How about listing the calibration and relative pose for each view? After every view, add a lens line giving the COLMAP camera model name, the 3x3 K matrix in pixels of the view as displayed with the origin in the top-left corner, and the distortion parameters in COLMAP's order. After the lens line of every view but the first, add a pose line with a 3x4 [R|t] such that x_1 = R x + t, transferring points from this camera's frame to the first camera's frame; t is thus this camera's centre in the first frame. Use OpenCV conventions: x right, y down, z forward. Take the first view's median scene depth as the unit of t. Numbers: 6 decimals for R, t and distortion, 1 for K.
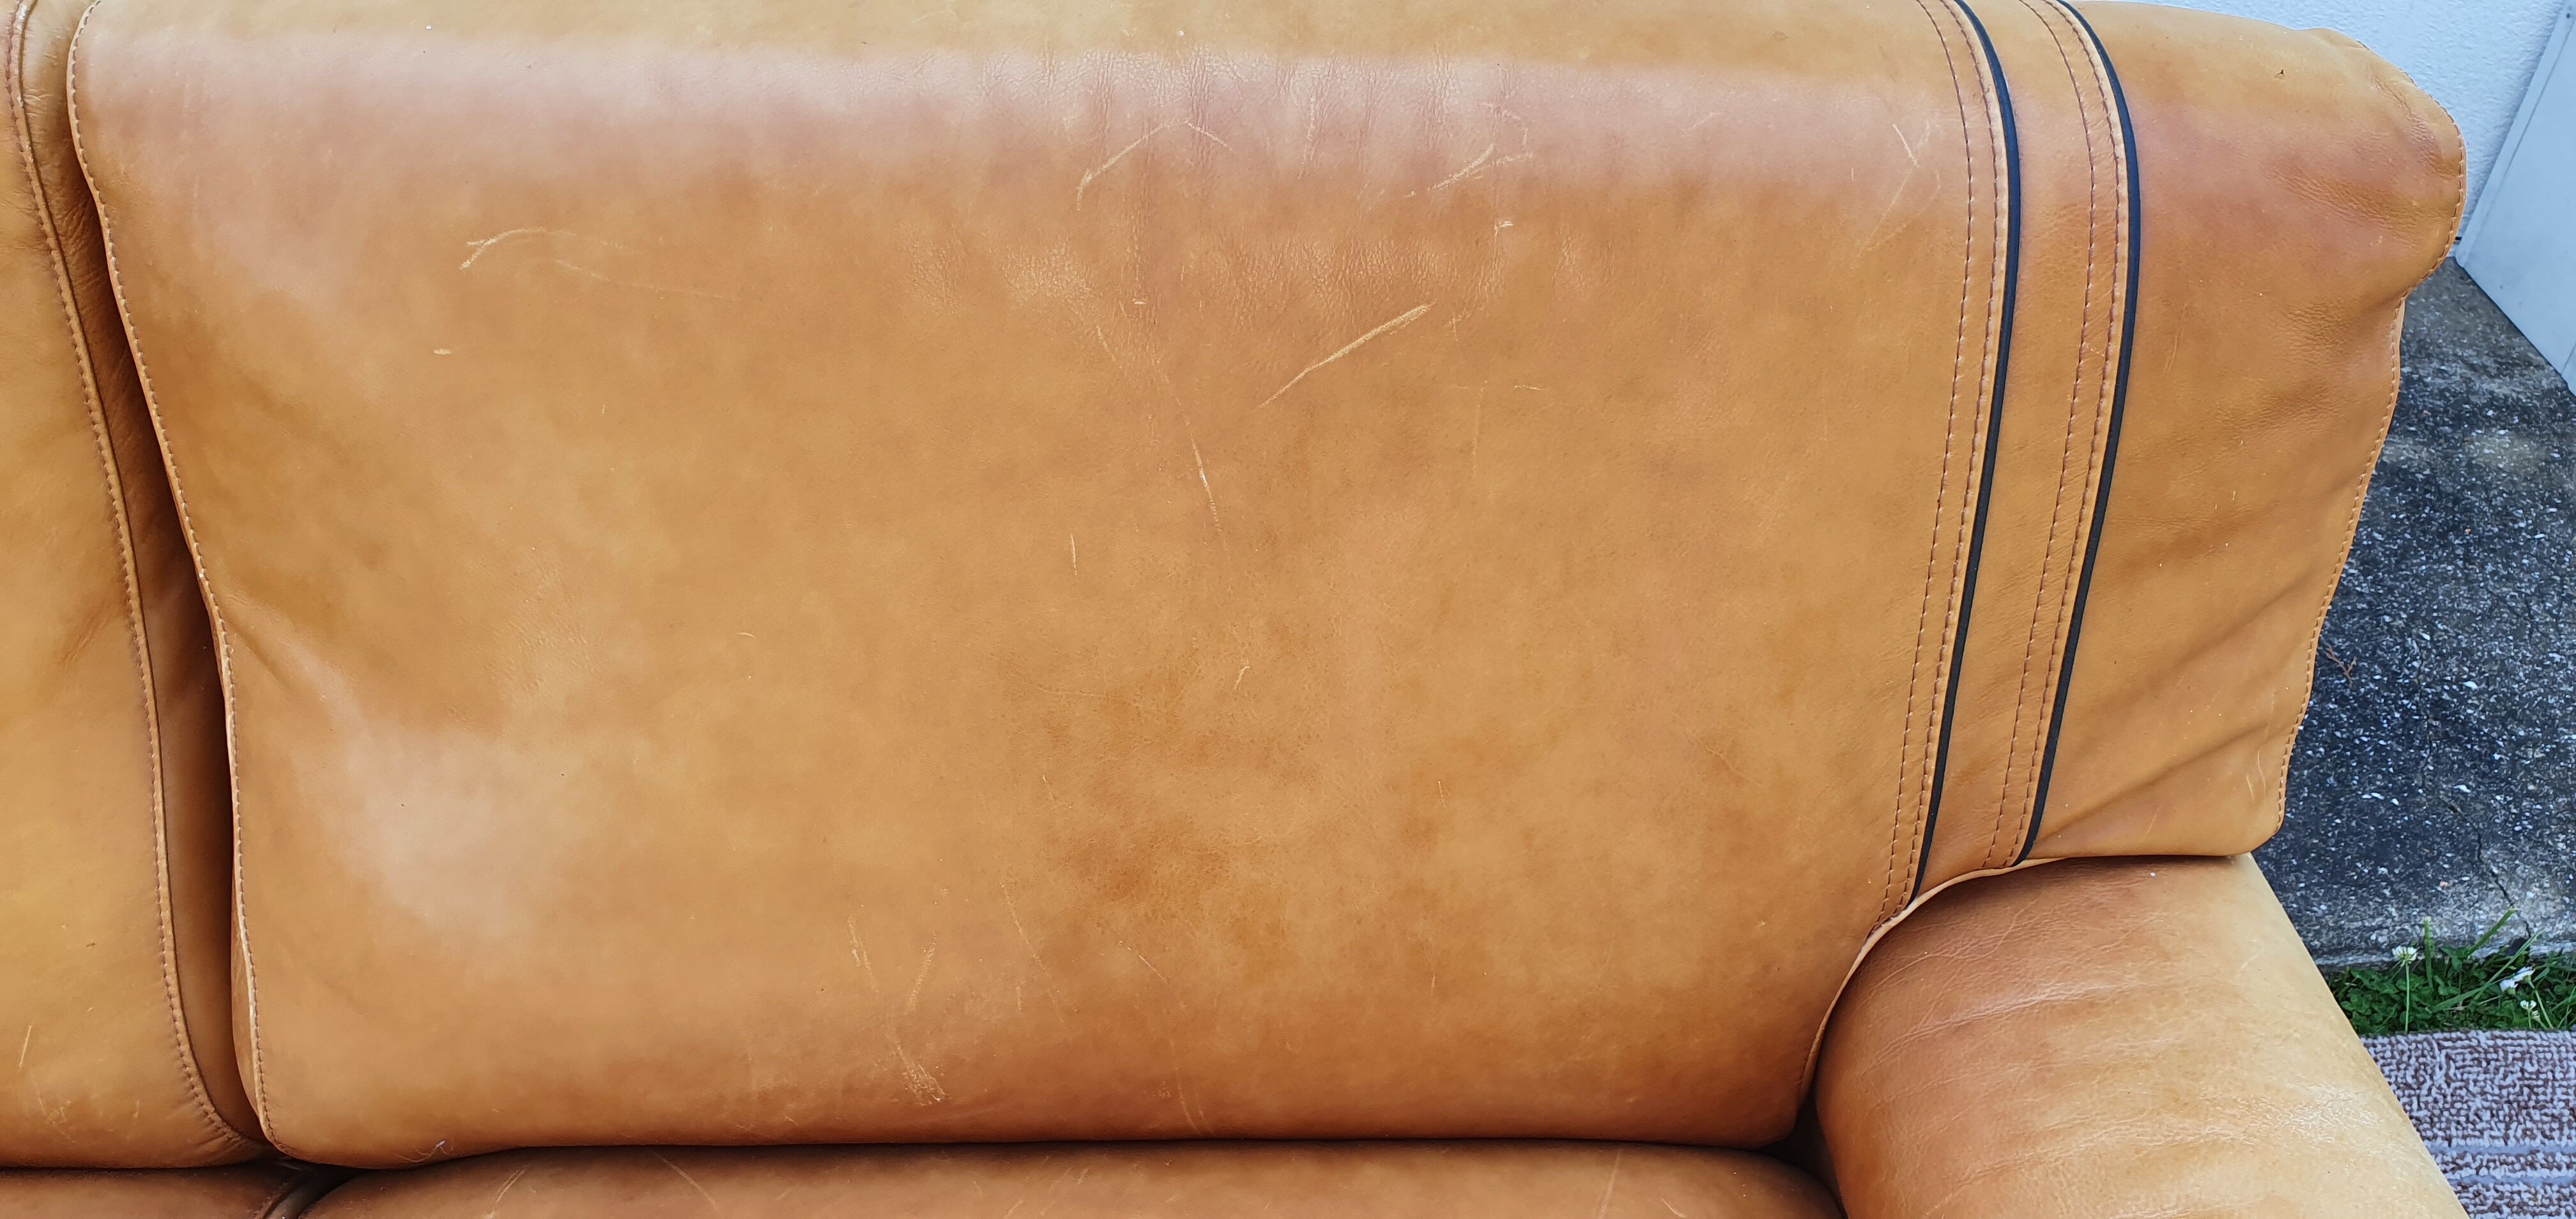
lens RADIAL K [[2007.7, 0, 1270.0], [0, 2007.7, 610.7], [0, 0, 1]] dist [0.055391, -0.076747]
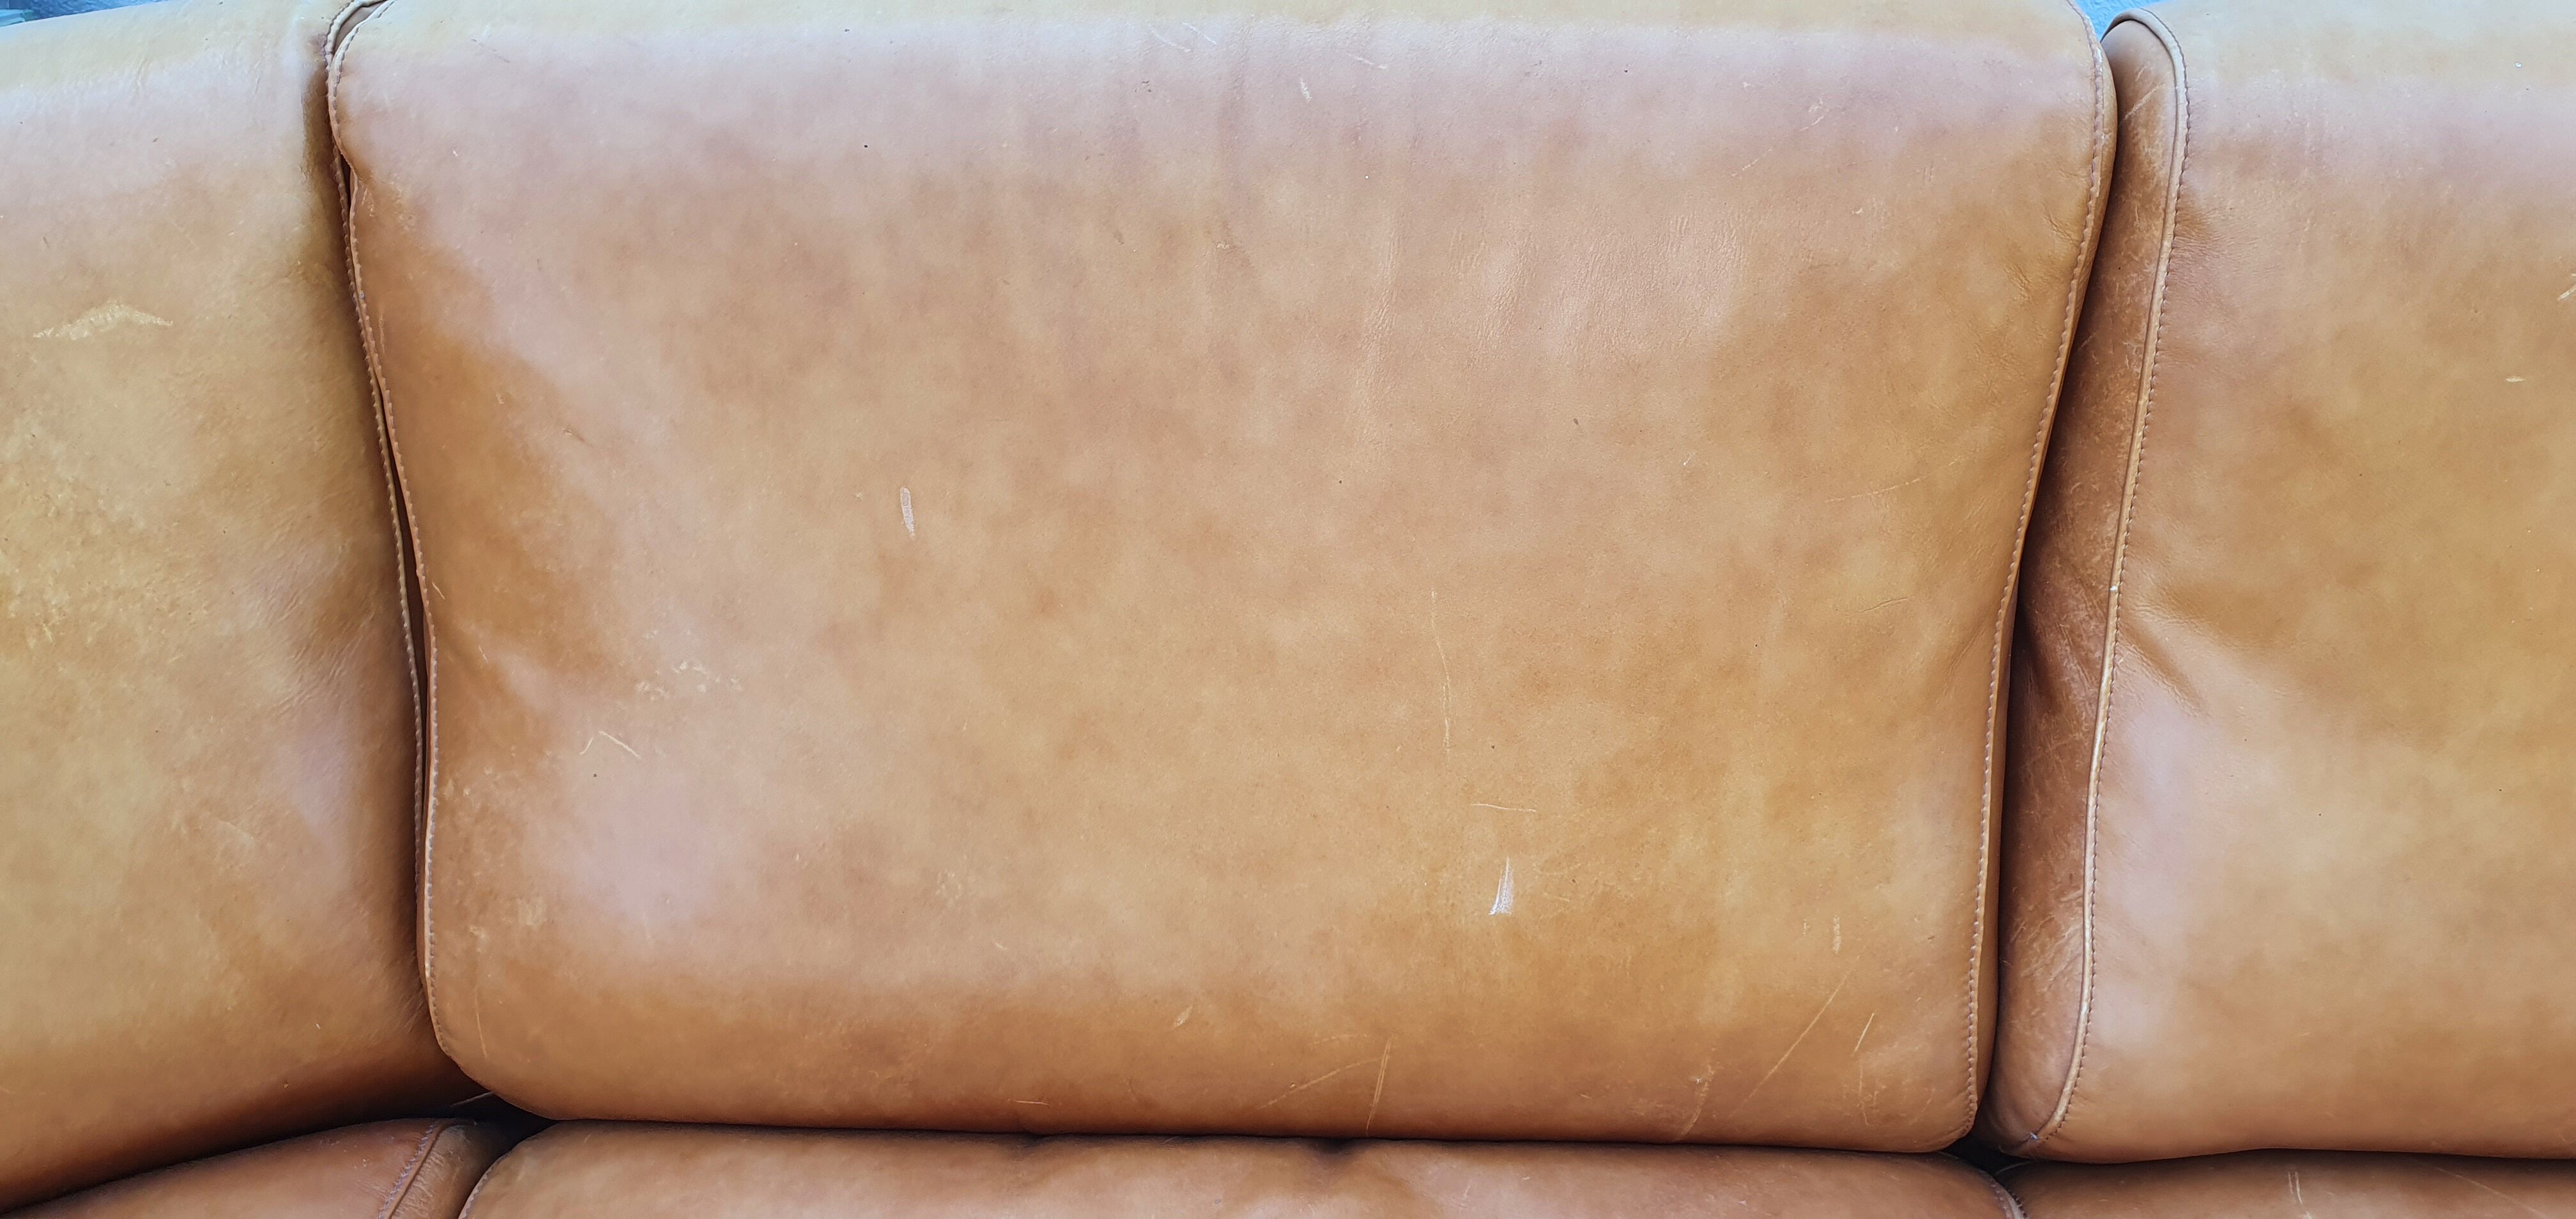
lens RADIAL K [[2007.7, 0, 1289.4], [0, 2007.7, 593.6], [0, 0, 1]] dist [0.055391, -0.076747]
pose [[0.996319, 0.018802, -0.083631, -0.861508], [-0.018782, 0.999823, 0.001034, -0.008327], [0.083636, 0.000540, 0.996496, -0.069714]]
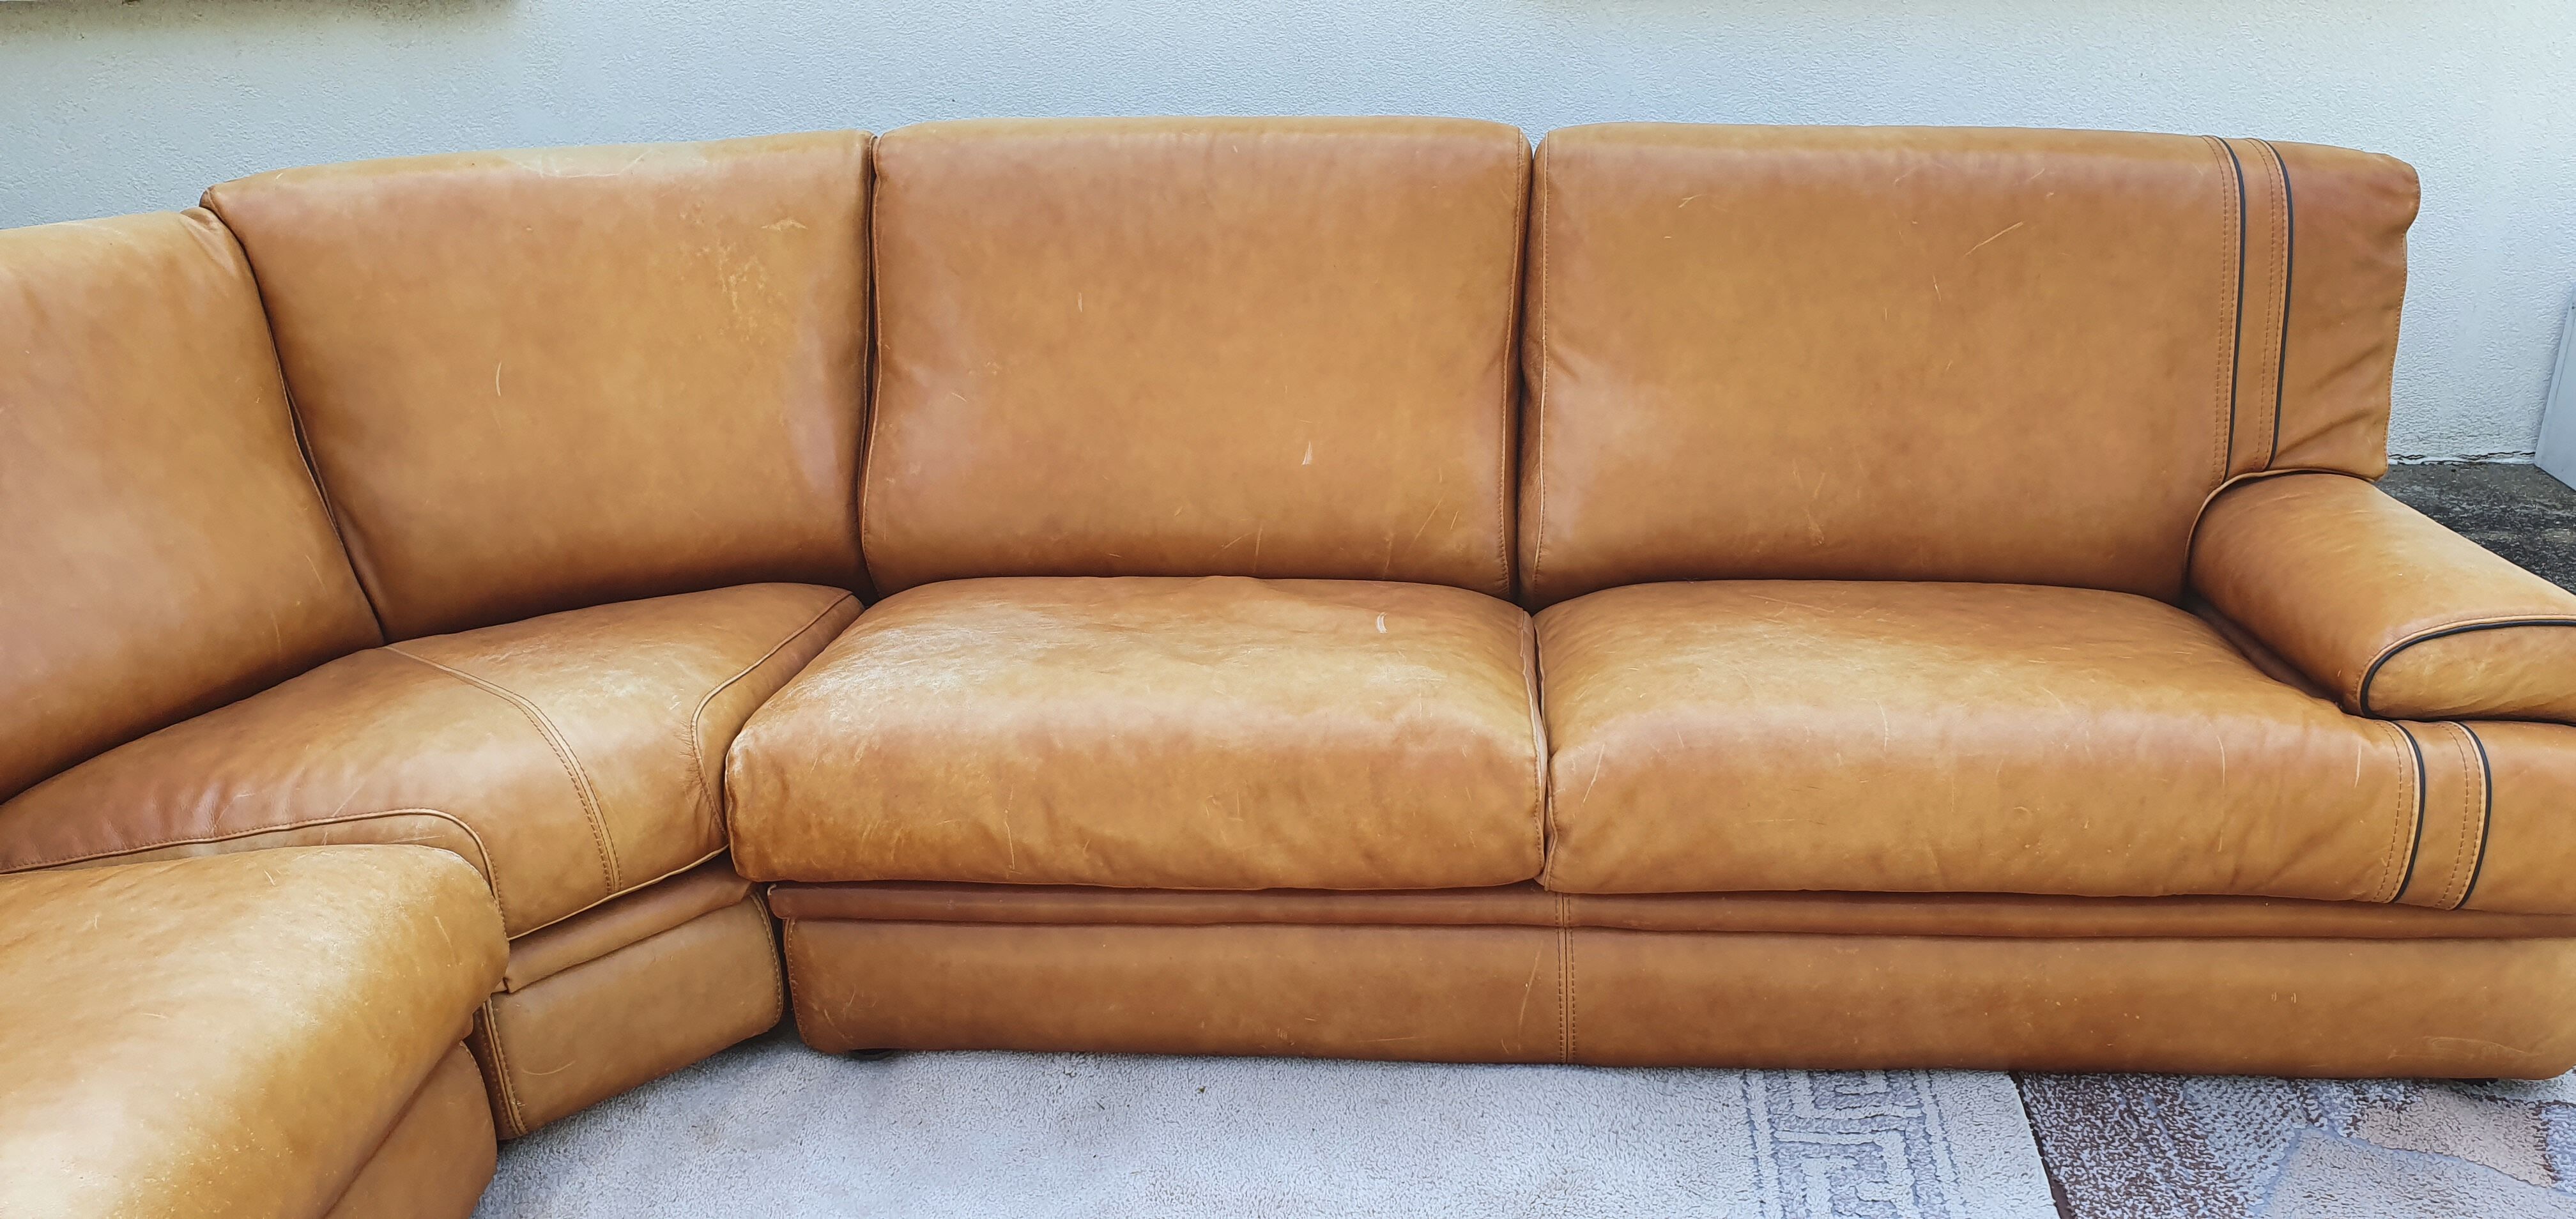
lens RADIAL K [[2007.7, 0, 1278.1], [0, 2007.7, 636.6], [0, 0, 1]] dist [0.055391, -0.076747]
pose [[0.994426, 0.015589, -0.104275, -0.593359], [-0.044959, 0.957279, -0.285650, 1.139646], [0.095367, 0.288746, 0.952644, -1.460828]]
